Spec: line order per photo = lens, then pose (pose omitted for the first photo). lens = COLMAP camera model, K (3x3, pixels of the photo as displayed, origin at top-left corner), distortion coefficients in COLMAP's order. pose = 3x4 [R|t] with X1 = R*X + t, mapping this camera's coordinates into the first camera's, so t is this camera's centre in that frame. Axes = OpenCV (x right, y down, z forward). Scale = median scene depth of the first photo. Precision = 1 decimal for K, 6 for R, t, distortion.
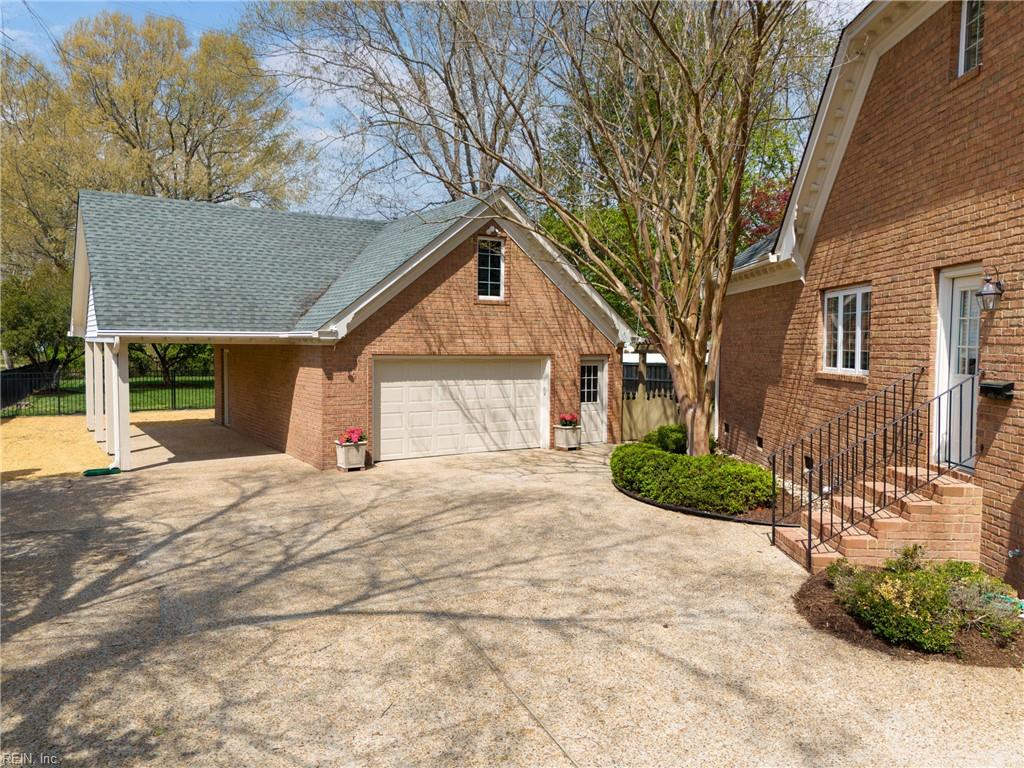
lens RADIAL K [[738.2, 0, 512.0], [0, 738.2, 384.0], [0, 0, 1]] dist [0.023027, -0.005712]
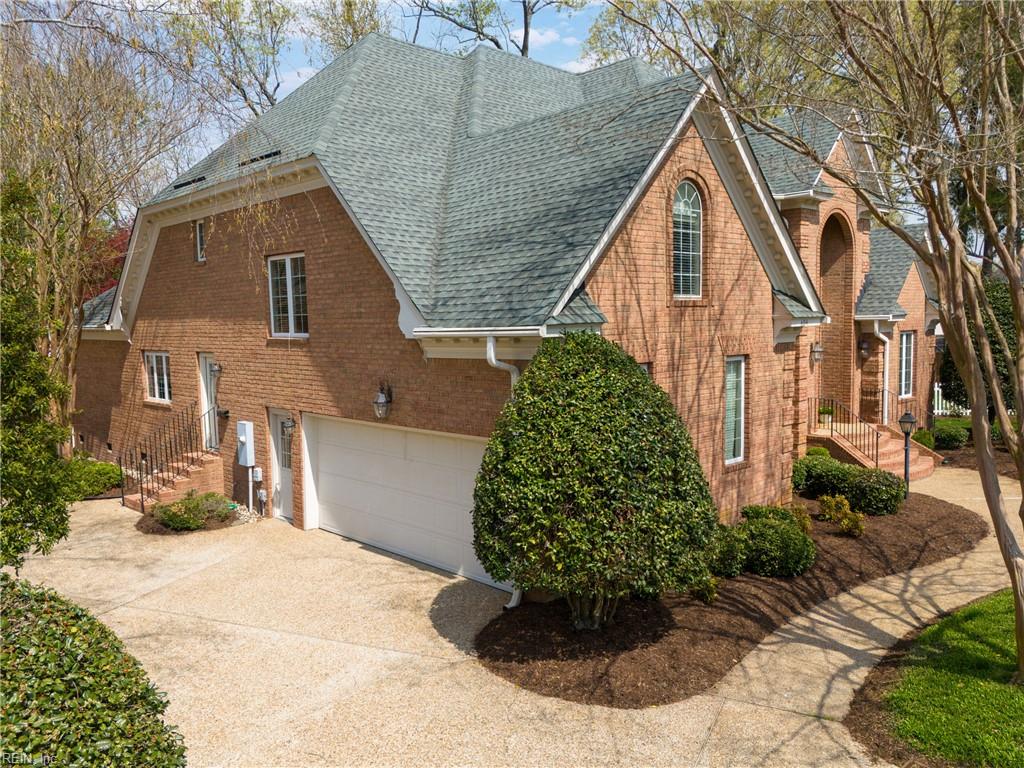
lens RADIAL K [[788.3, 0, 512.0], [0, 788.3, 384.0], [0, 0, 1]] dist [0.032905, -0.002431]
pose [[0.693239, -0.082737, 0.715943, -0.364328], [0.062572, 0.996547, 0.054577, -0.129996], [-0.717986, 0.006963, 0.696022, -1.061267]]
